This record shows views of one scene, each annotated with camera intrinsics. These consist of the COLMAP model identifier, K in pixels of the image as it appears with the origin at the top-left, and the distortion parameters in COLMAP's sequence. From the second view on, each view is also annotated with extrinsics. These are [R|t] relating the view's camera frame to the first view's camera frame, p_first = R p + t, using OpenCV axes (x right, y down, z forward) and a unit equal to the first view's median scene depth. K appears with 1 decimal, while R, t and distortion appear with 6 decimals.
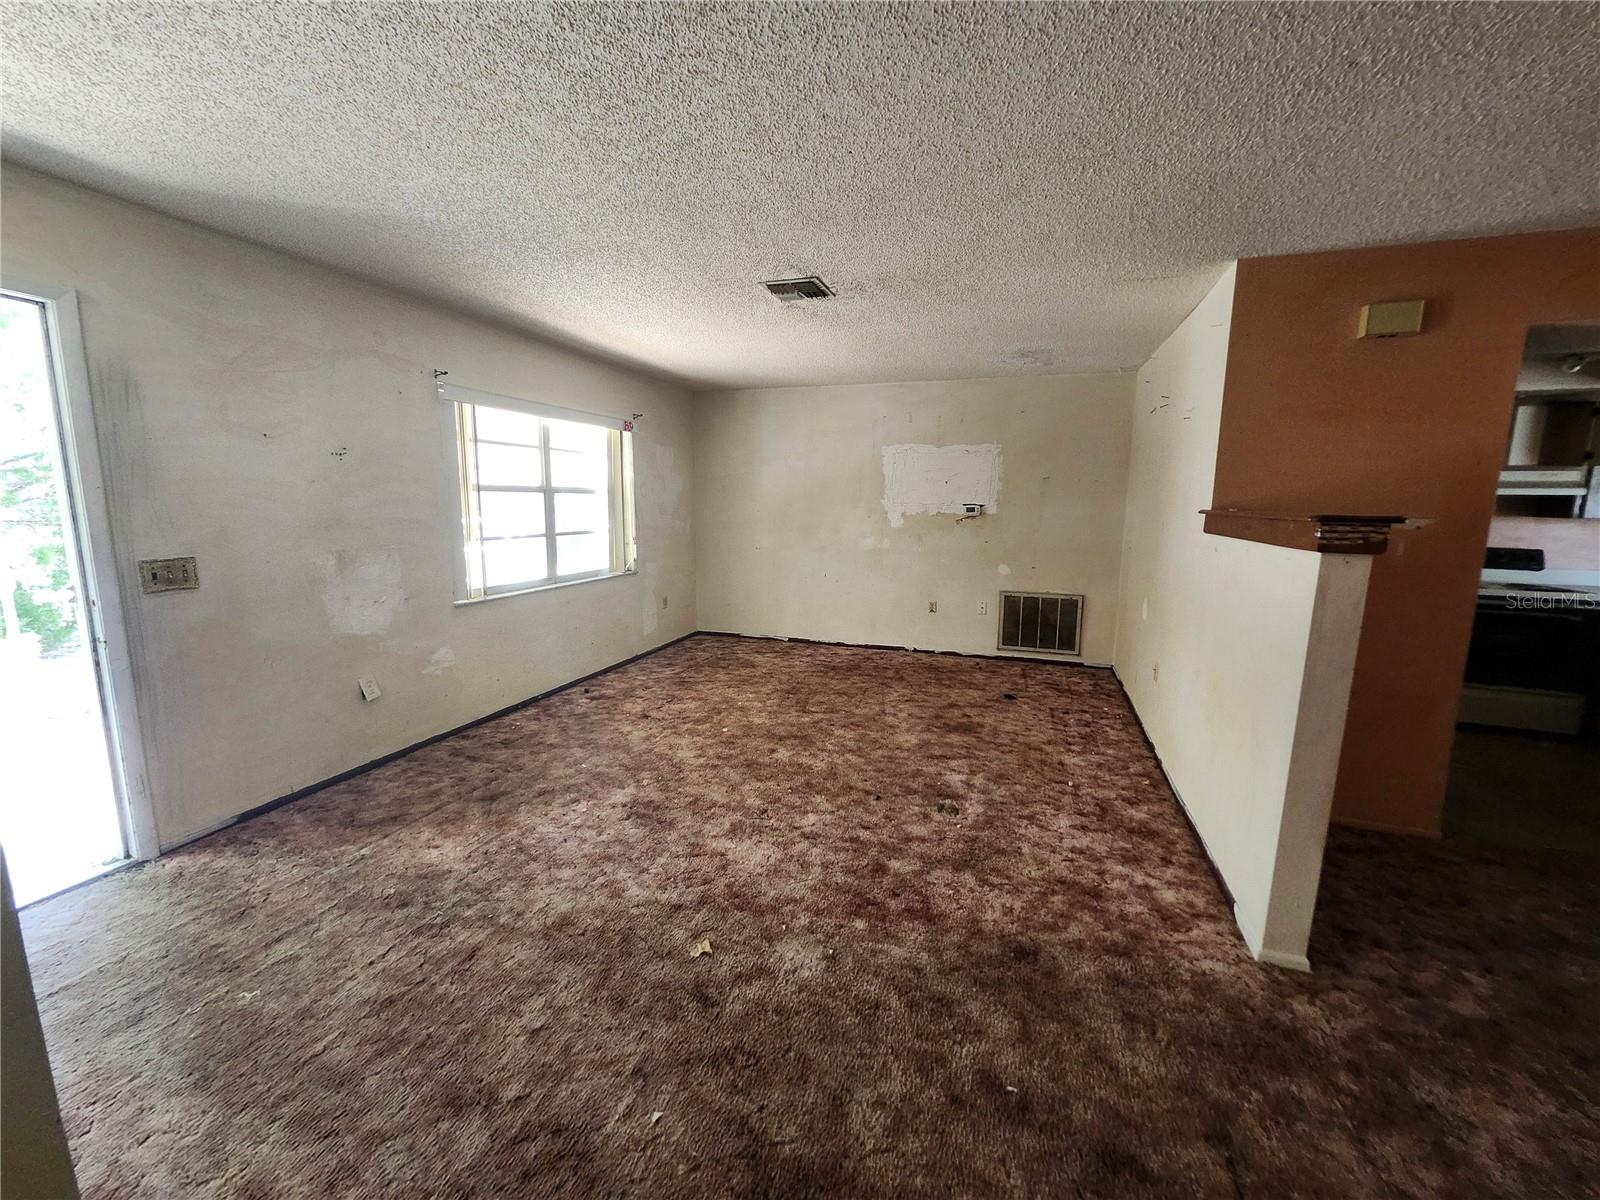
lens RADIAL K [[630.5, 0, 813.4], [0, 630.5, 594.1], [0, 0, 1]] dist [-0.001168, 0.000038]
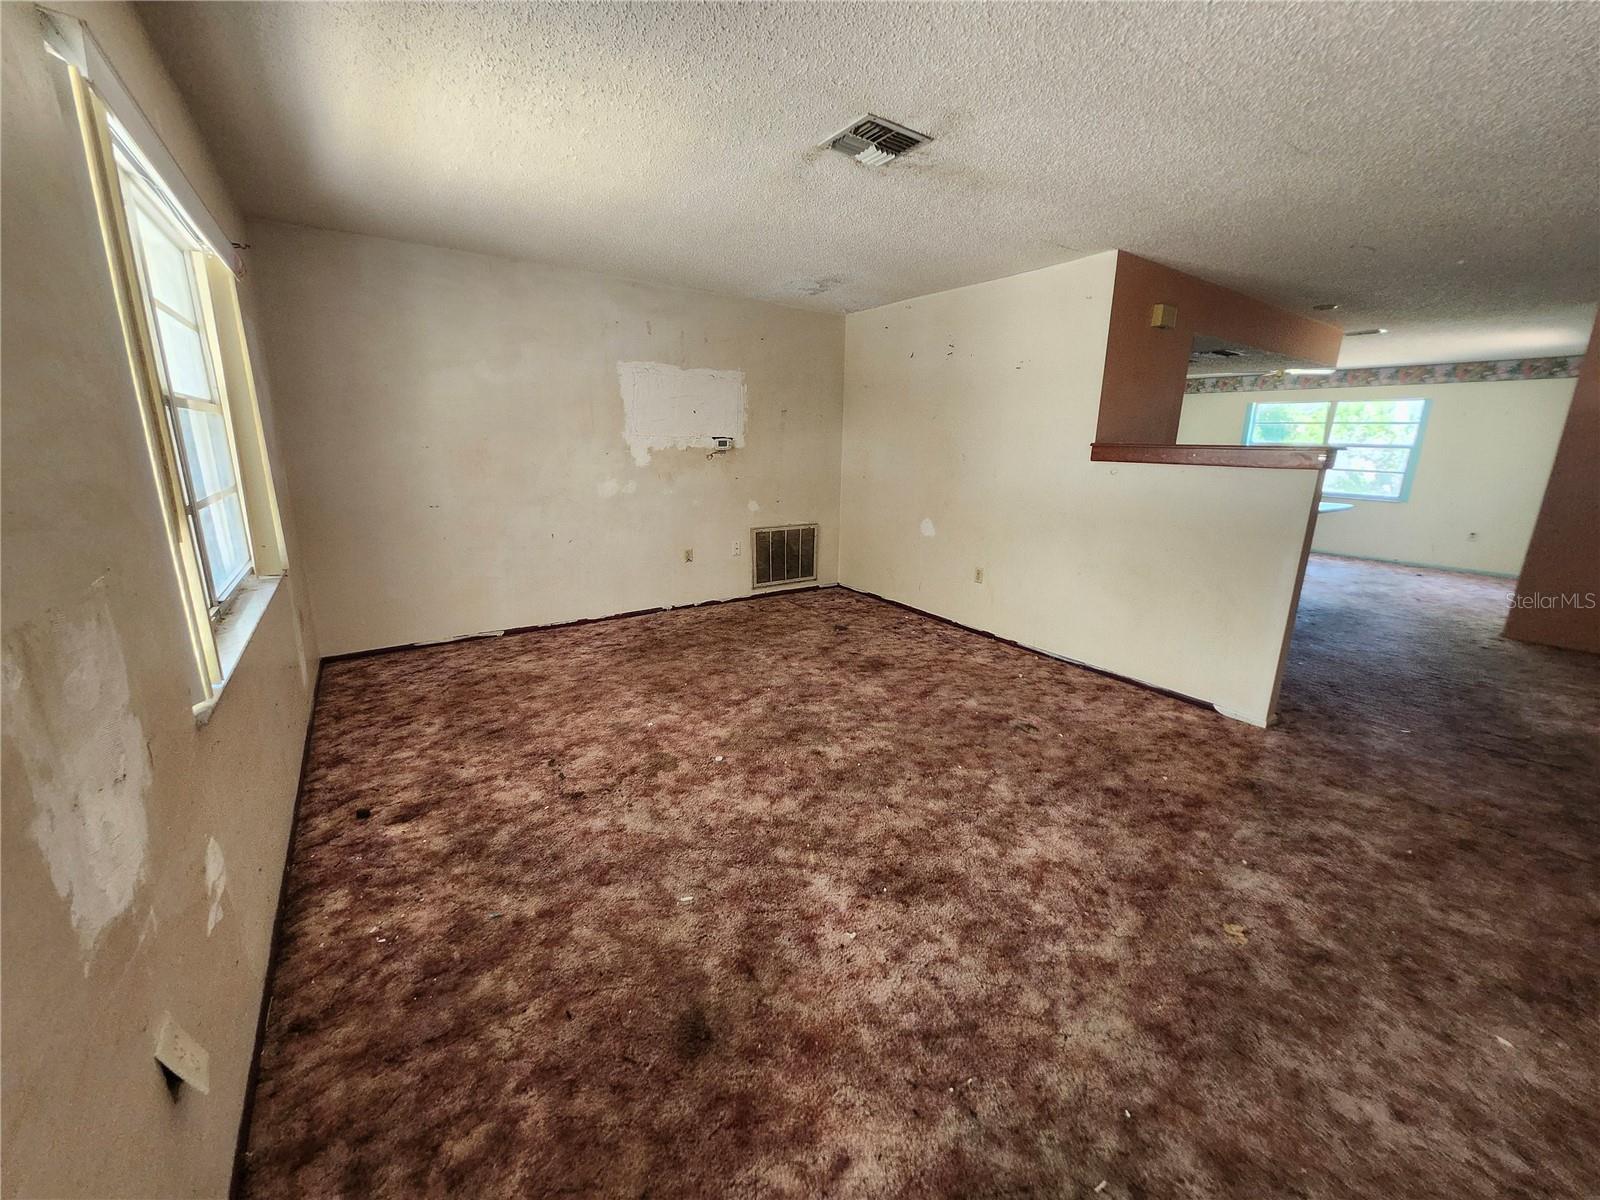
lens RADIAL K [[630.5, 0, 801.7], [0, 630.5, 595.6], [0, 0, 1]] dist [-0.001168, 0.000038]
pose [[0.593896, -0.194502, 0.780677, -0.603247], [0.110036, 0.980856, 0.160667, -0.071330], [-0.796982, -0.009517, 0.603929, 0.489387]]
